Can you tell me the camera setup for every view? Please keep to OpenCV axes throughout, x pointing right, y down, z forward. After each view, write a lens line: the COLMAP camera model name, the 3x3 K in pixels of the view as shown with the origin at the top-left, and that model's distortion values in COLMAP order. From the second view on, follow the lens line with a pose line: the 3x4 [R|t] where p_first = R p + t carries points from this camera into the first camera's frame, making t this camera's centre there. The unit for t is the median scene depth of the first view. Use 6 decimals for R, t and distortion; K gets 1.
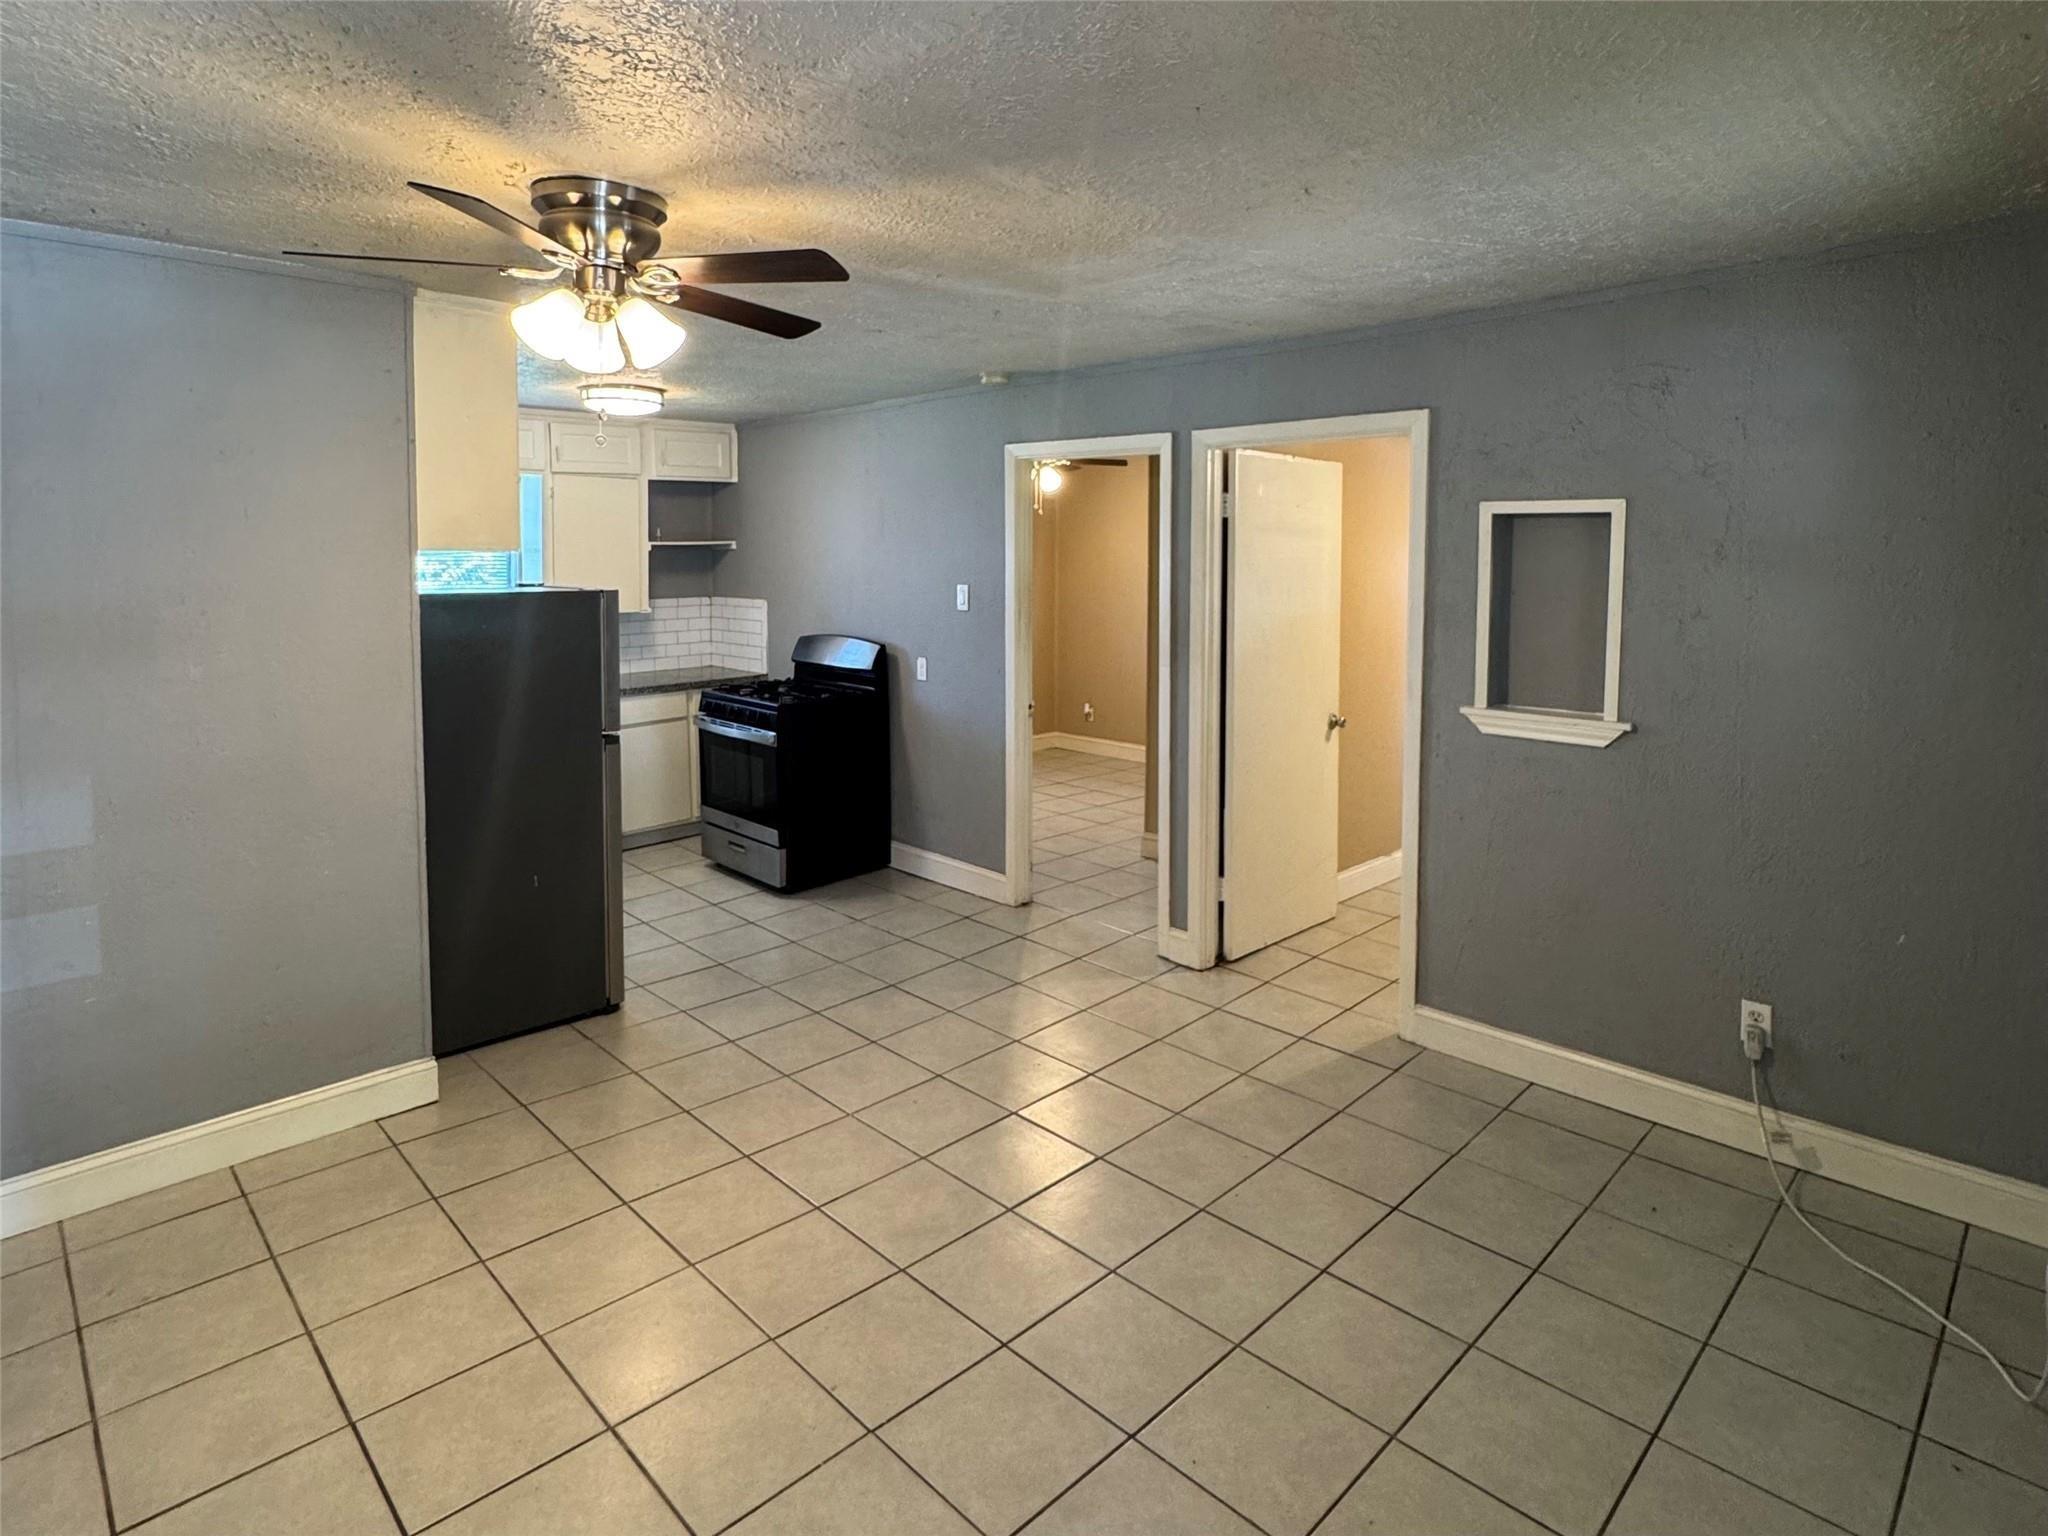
lens RADIAL K [[1093.8, 0, 1023.9], [0, 1093.8, 608.6], [0, 0, 1]] dist [-0.002049, -0.000020]
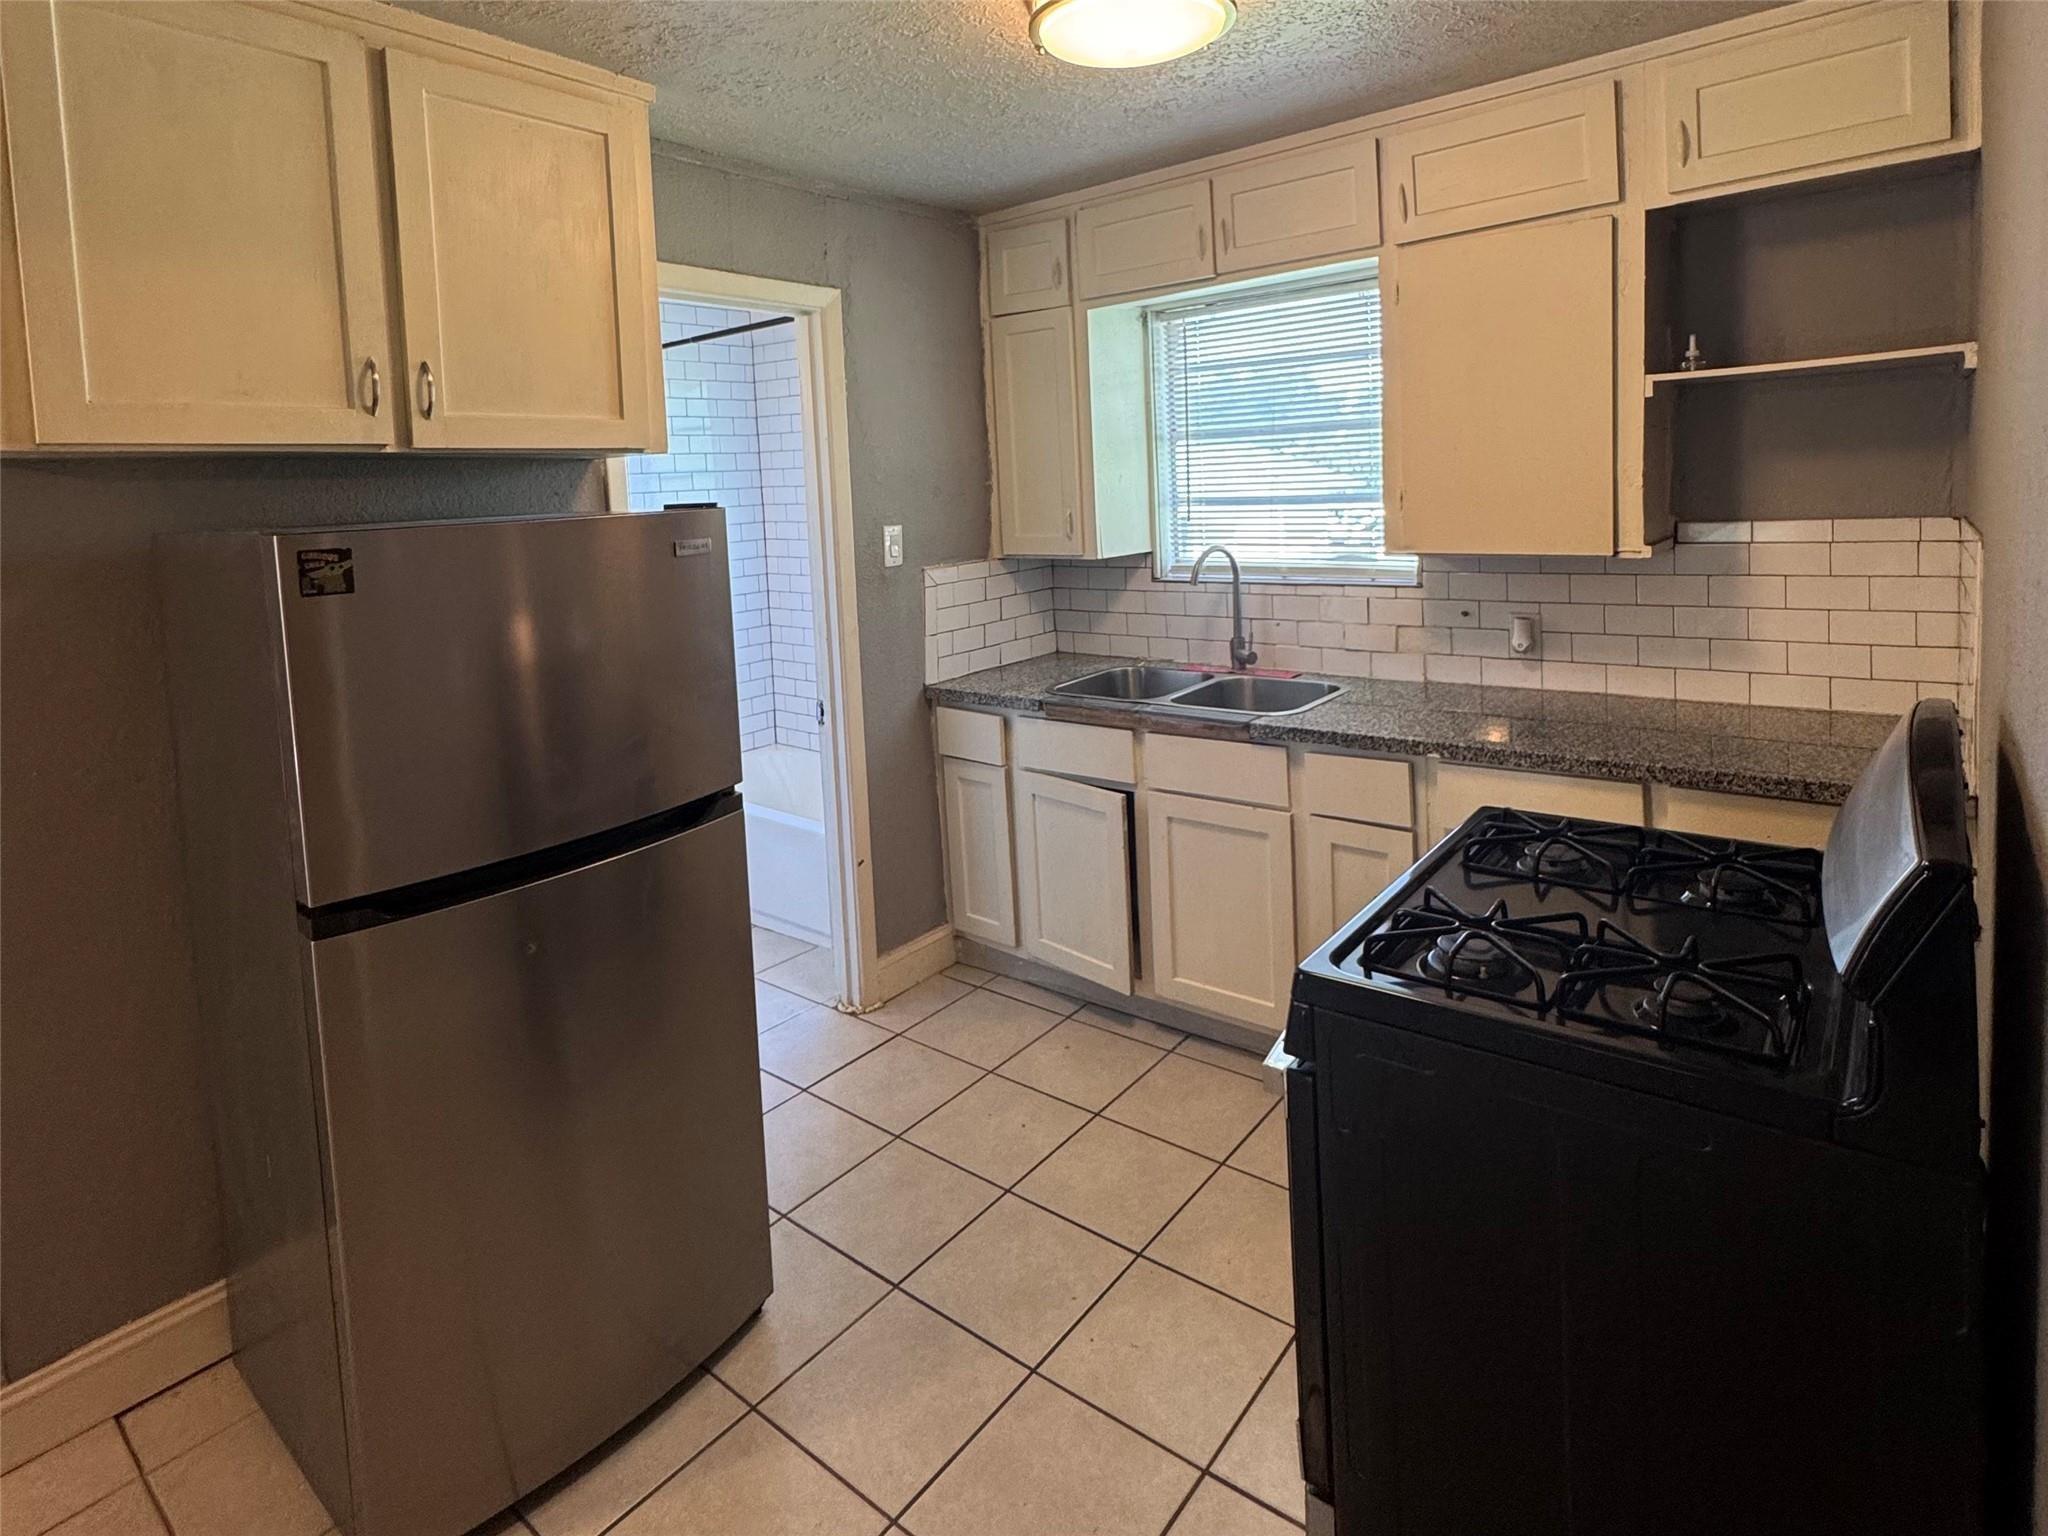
lens RADIAL K [[1090.8, 0, 1025.5], [0, 1090.8, 553.7], [0, 0, 1]] dist [-0.001526, -0.000220]
pose [[0.108779, 0.064412, -0.991977, 0.016366], [-0.003153, 0.997916, 0.064452, -0.021134], [0.994061, -0.003884, 0.108755, 0.704647]]
